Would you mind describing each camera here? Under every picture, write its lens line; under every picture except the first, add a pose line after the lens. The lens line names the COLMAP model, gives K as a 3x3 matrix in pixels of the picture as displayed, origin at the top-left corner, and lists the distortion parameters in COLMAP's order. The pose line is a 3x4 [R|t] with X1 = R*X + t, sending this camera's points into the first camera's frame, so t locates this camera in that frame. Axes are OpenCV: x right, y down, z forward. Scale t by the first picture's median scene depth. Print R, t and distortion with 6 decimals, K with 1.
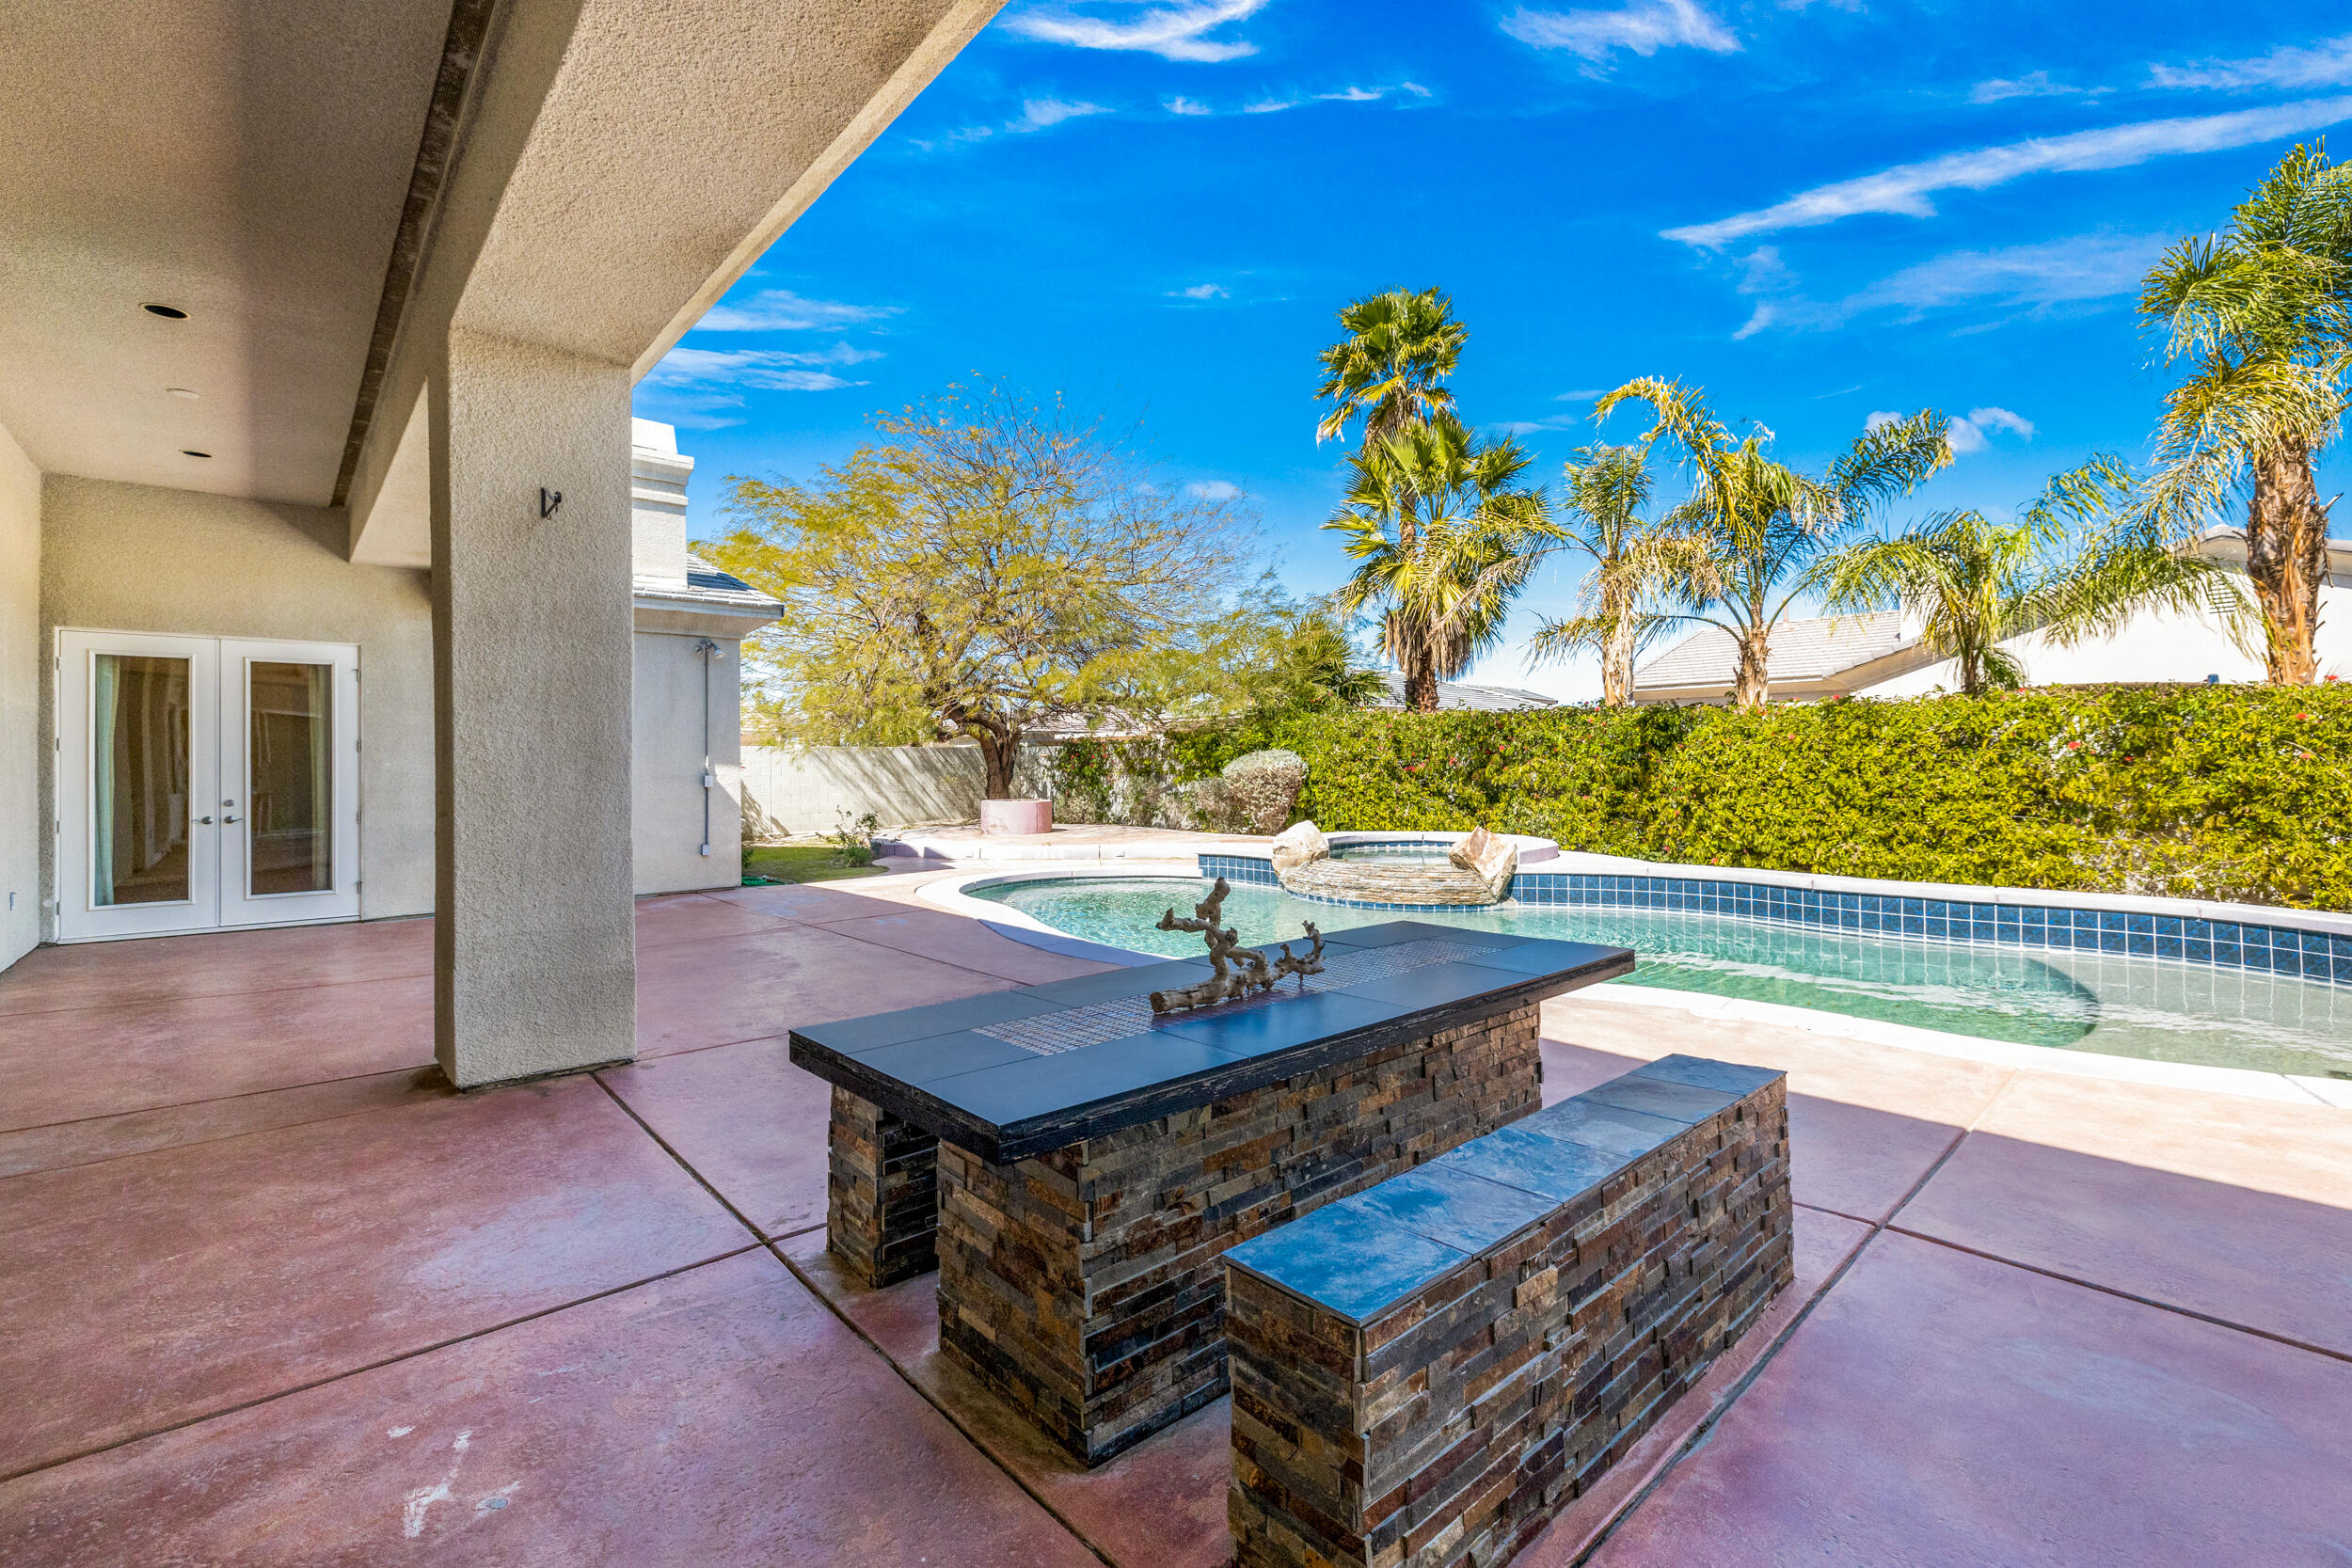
lens RADIAL K [[1021.9, 0, 1162.8], [0, 1021.9, 772.2], [0, 0, 1]] dist [0.001624, 0.000041]
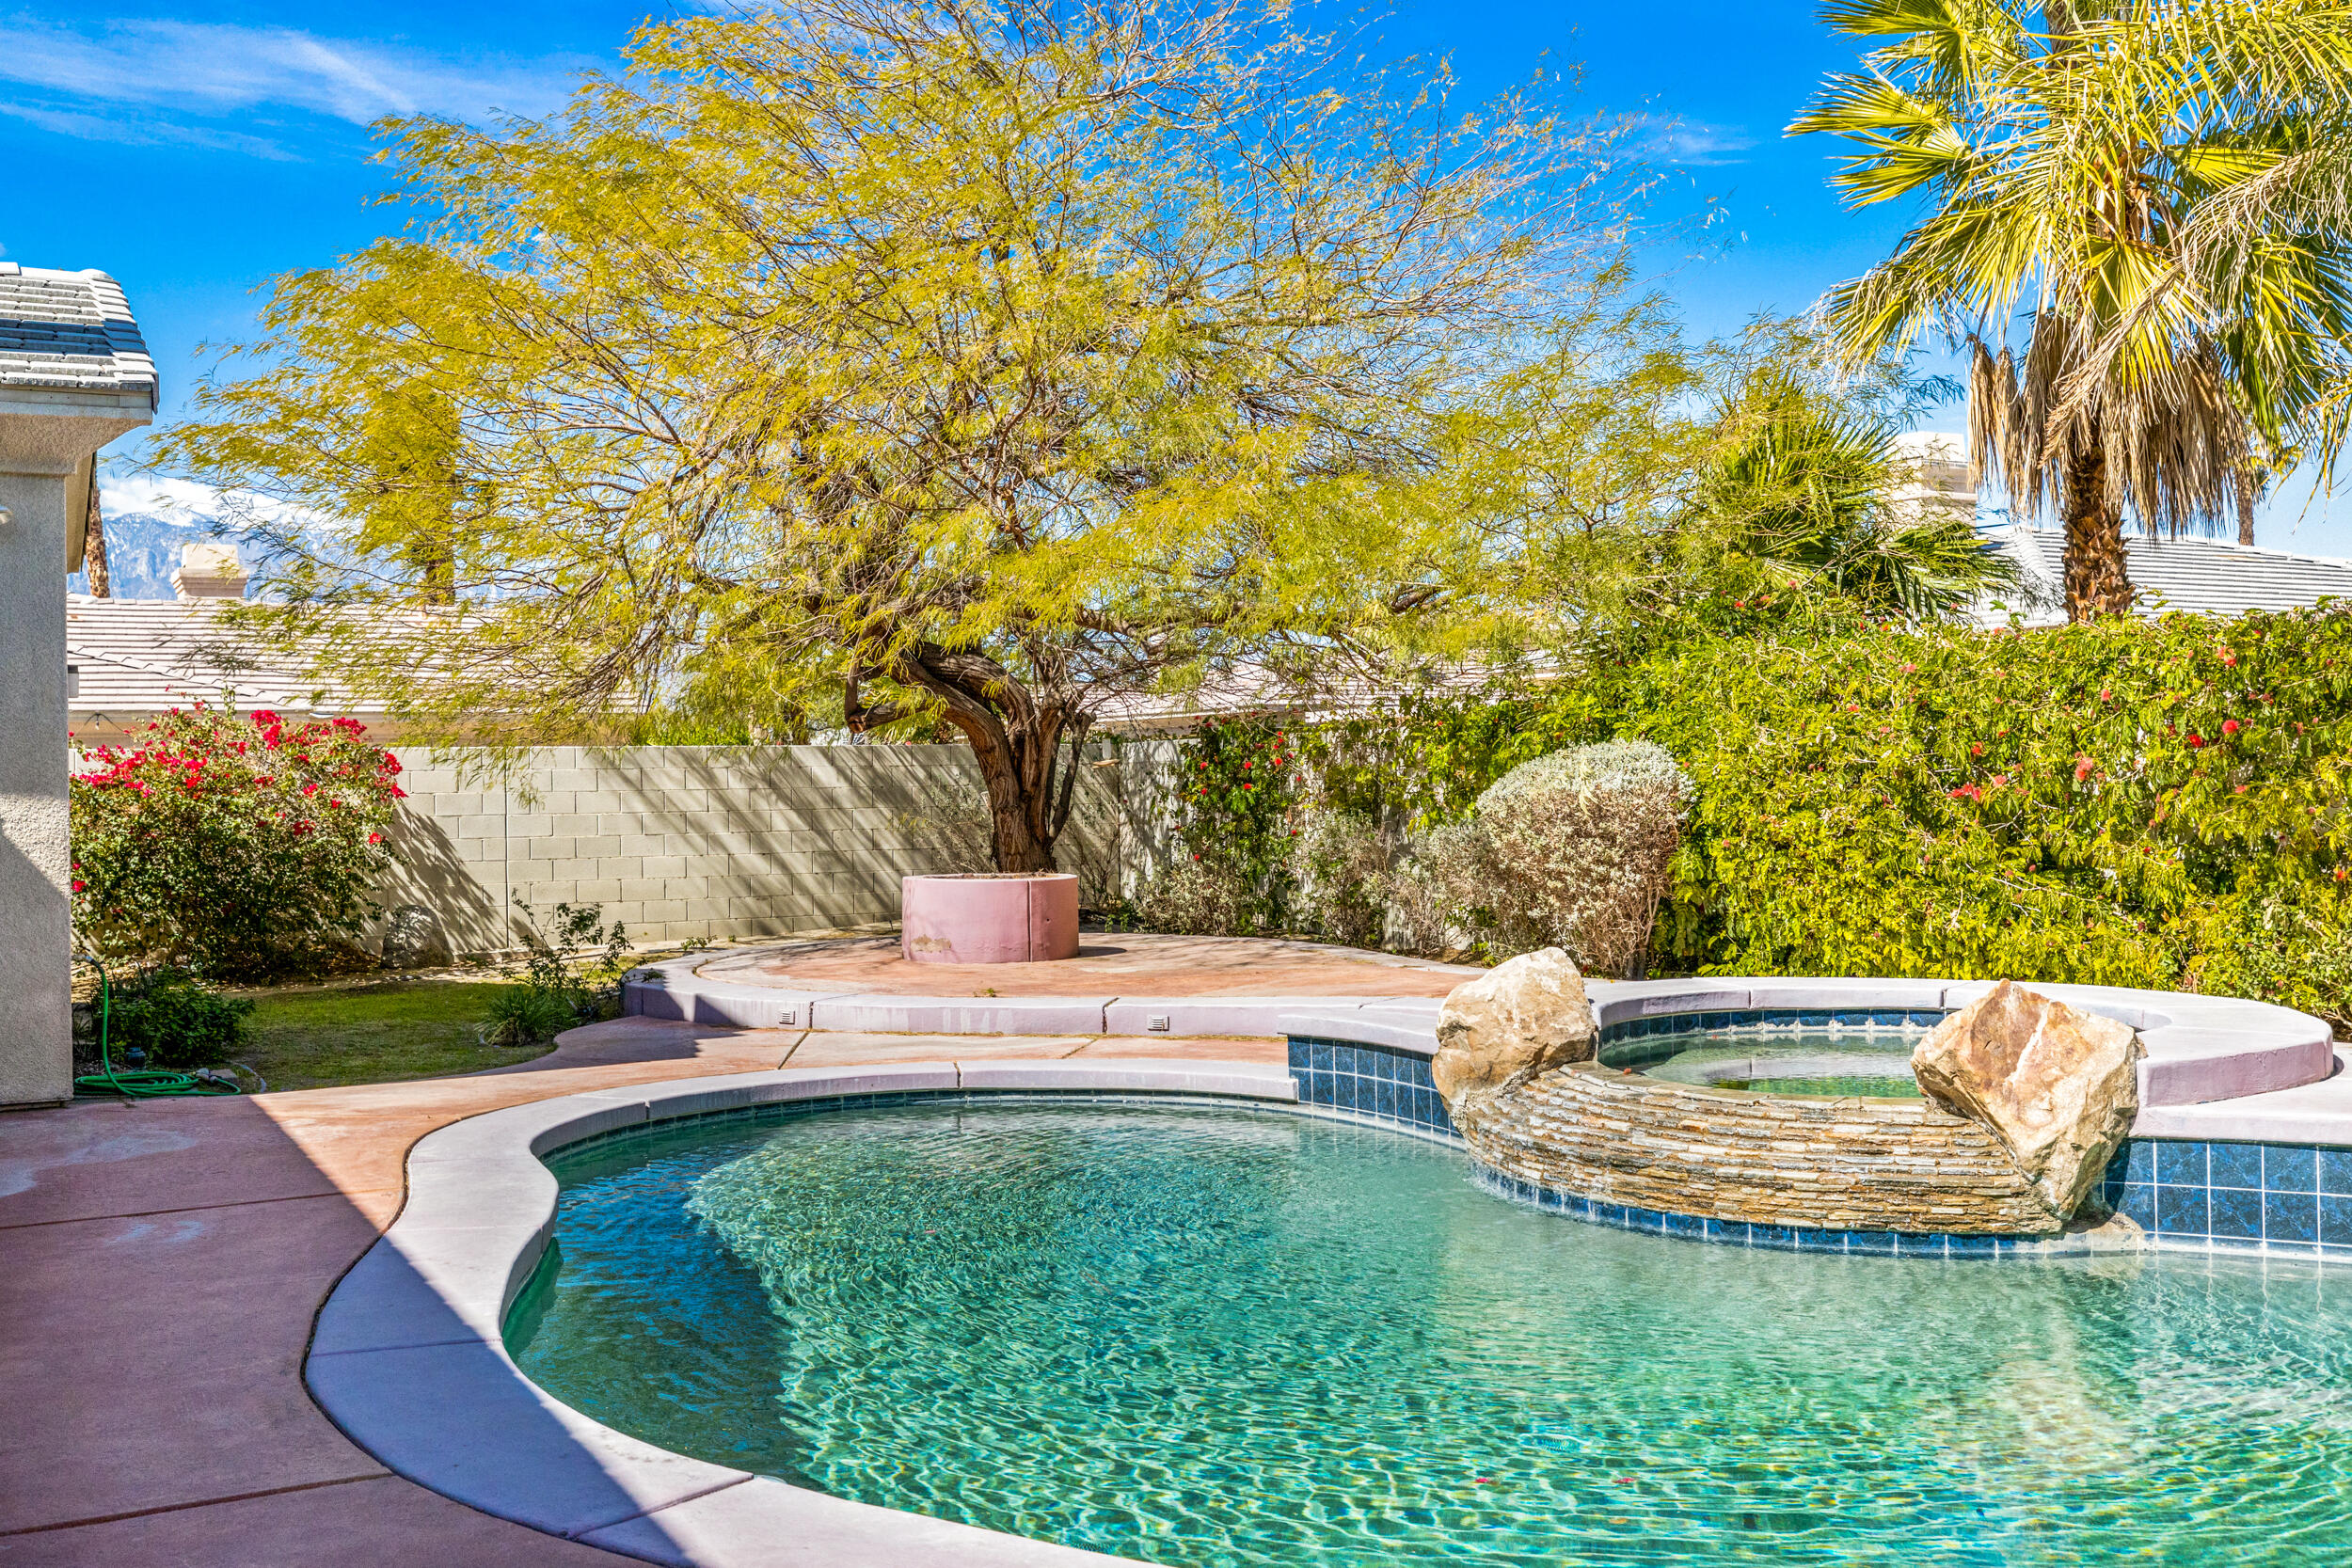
lens RADIAL K [[2262.0, 0, 1176.0], [0, 2262.0, 784.0], [0, 0, 1]] dist [0.006711, 0.008795]
pose [[0.971295, -0.006116, -0.237801, 0.163898], [0.004407, 0.999961, -0.007717, -0.001308], [0.237839, 0.006448, 0.971283, 0.197323]]
